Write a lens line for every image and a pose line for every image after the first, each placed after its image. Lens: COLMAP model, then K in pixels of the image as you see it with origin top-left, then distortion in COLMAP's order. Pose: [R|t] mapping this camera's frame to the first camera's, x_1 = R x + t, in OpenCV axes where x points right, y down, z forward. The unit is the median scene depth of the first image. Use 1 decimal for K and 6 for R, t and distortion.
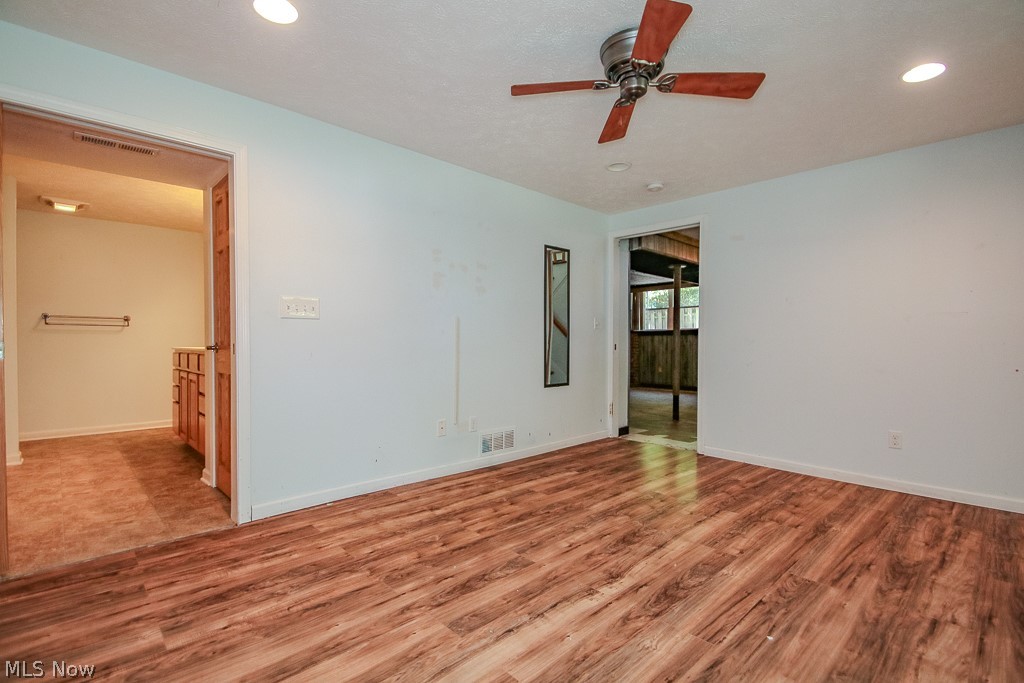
lens RADIAL K [[481.2, 0, 509.8], [0, 481.2, 343.1], [0, 0, 1]] dist [0.013757, -0.013839]
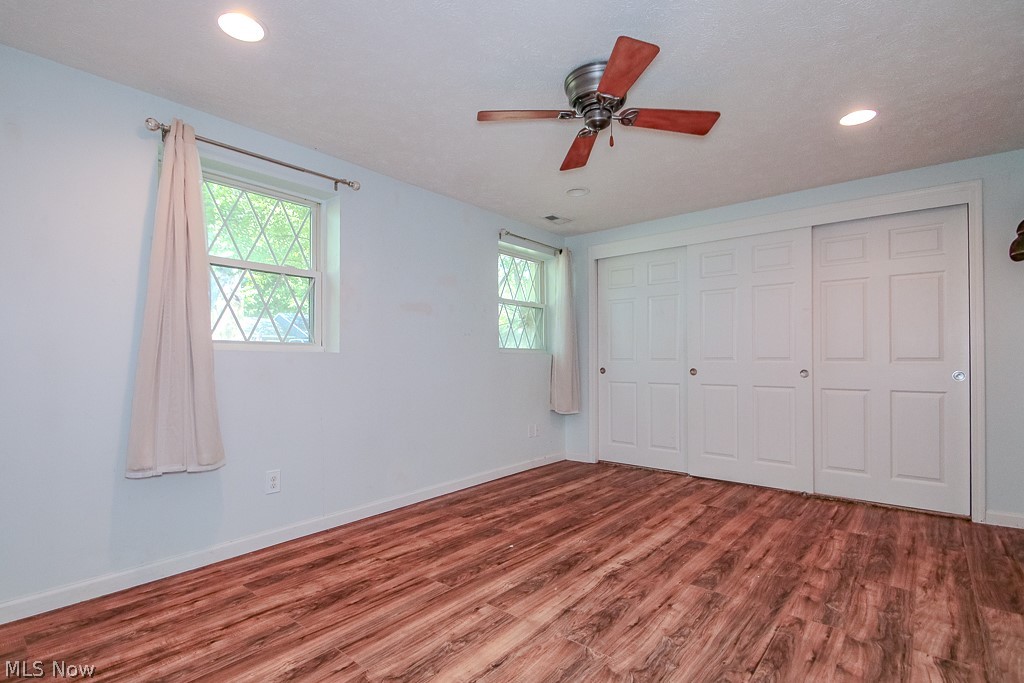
lens RADIAL K [[481.2, 0, 518.7], [0, 481.2, 345.4], [0, 0, 1]] dist [0.013757, -0.013839]
pose [[-0.991543, -0.004664, -0.129692, 0.506830], [-0.001156, 0.999632, -0.027110, -0.017494], [0.129771, -0.026730, -0.991184, 1.833668]]
